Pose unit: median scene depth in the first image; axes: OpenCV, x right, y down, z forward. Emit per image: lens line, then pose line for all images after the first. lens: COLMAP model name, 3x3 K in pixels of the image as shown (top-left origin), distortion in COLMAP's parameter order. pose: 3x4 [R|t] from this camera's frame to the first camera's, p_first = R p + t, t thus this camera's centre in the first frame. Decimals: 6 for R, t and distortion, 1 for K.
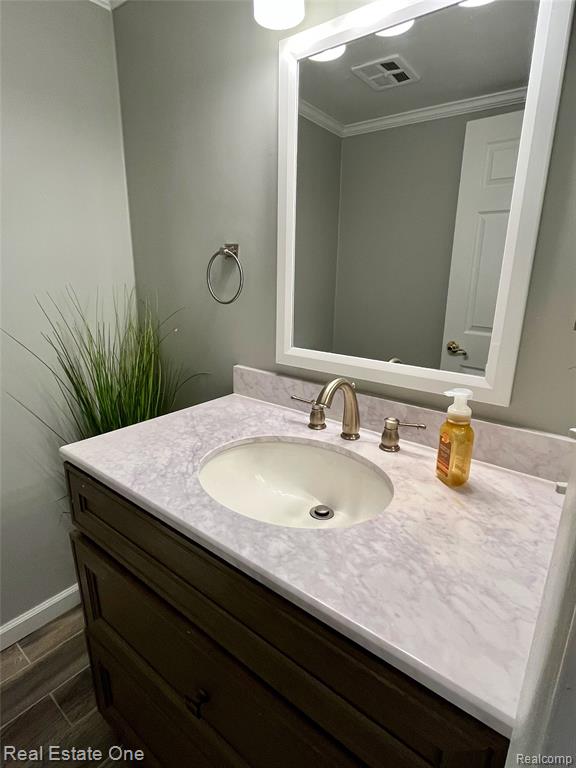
lens RADIAL K [[411.3, 0, 286.7], [0, 411.3, 383.2], [0, 0, 1]] dist [0.002318, 0.000690]
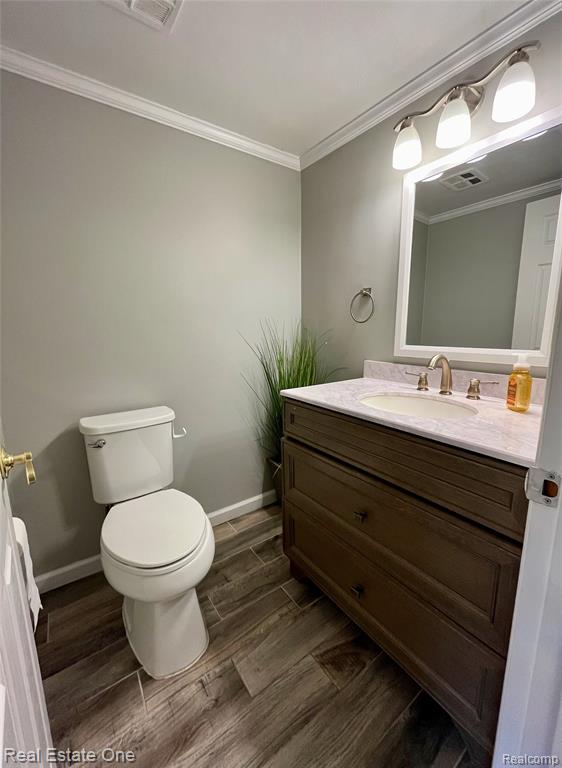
lens RADIAL K [[311.2, 0, 285.4], [0, 311.2, 384.8], [0, 0, 1]] dist [-0.000088, 0.000248]
pose [[0.965278, 0.025153, -0.260010, -0.123058], [-0.049226, 0.995036, -0.086489, 0.204813], [0.256544, 0.096285, 0.961725, -0.316148]]
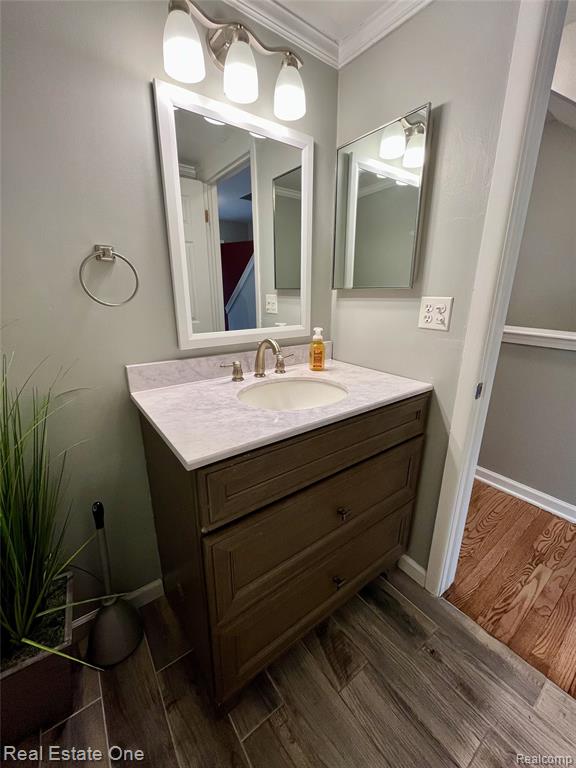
lens RADIAL K [[311.2, 0, 287.5], [0, 311.2, 386.5], [0, 0, 1]] dist [-0.000088, 0.000248]
pose [[0.249597, -0.295313, 0.922221, -0.874038], [0.260558, 0.937721, 0.229757, -0.080317], [-0.932636, 0.182945, 0.310999, 0.447932]]
